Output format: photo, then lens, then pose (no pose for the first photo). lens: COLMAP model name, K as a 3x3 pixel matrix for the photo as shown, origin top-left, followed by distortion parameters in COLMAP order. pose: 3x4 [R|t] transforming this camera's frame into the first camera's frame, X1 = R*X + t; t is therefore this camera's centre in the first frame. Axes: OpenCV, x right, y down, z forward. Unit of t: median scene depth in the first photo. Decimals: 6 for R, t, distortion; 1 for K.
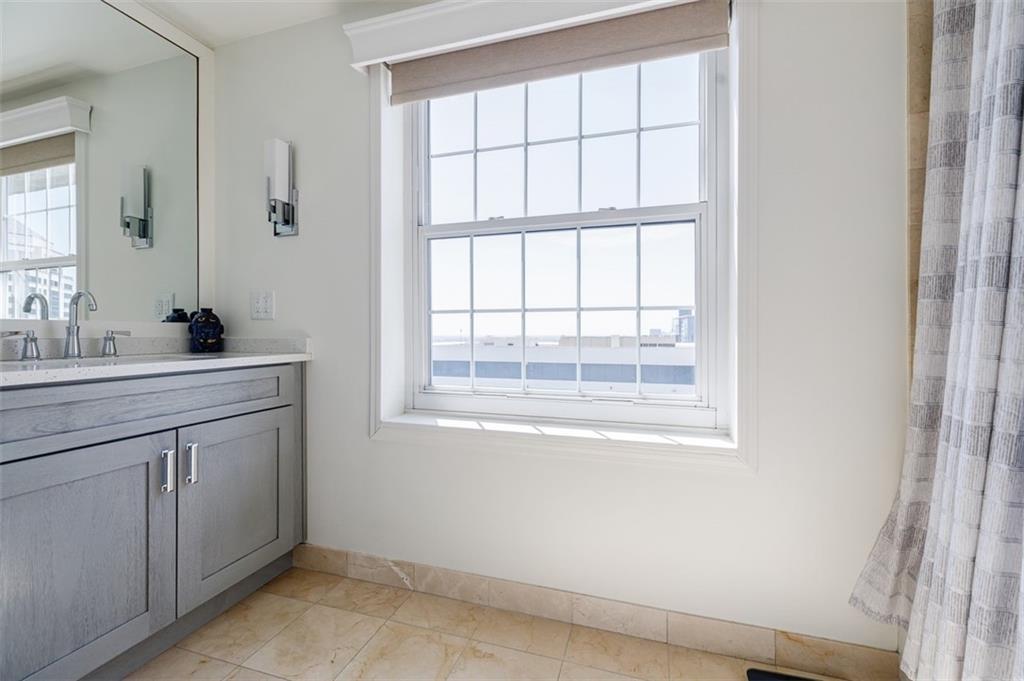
lens RADIAL K [[418.4, 0, 498.9], [0, 418.4, 352.1], [0, 0, 1]] dist [0.002876, -0.000017]
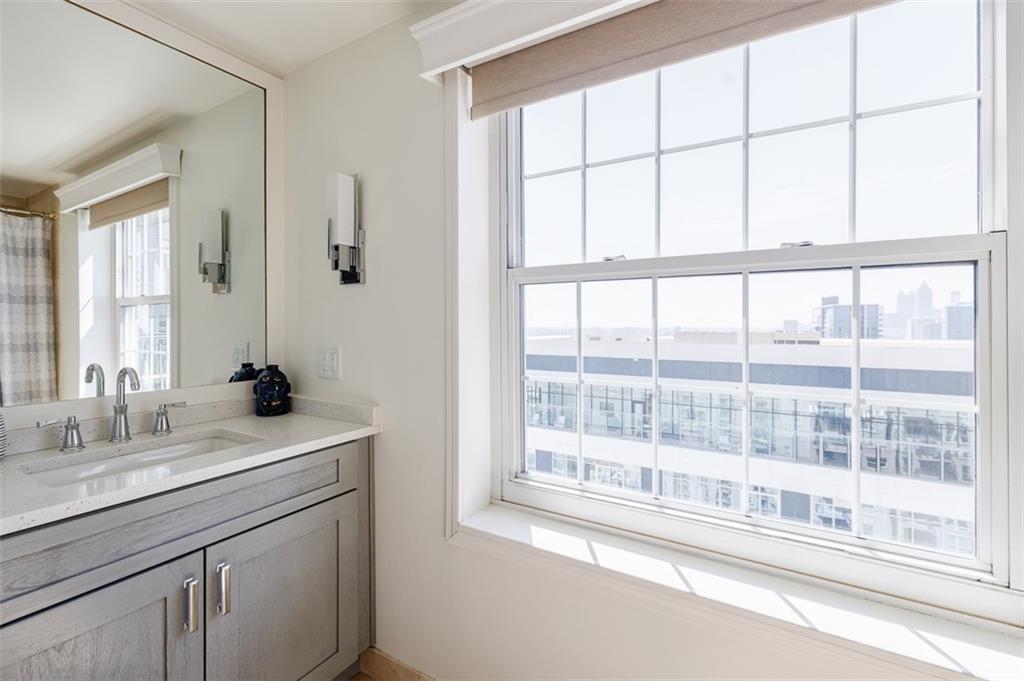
lens RADIAL K [[432.4, 0, 510.8], [0, 432.4, 323.7], [0, 0, 1]] dist [0.000783, -0.000217]
pose [[0.976587, -0.003894, -0.215089, -0.019226], [-0.006697, 0.998801, -0.048492, -0.164333], [0.215020, 0.048797, 0.975390, 0.242405]]
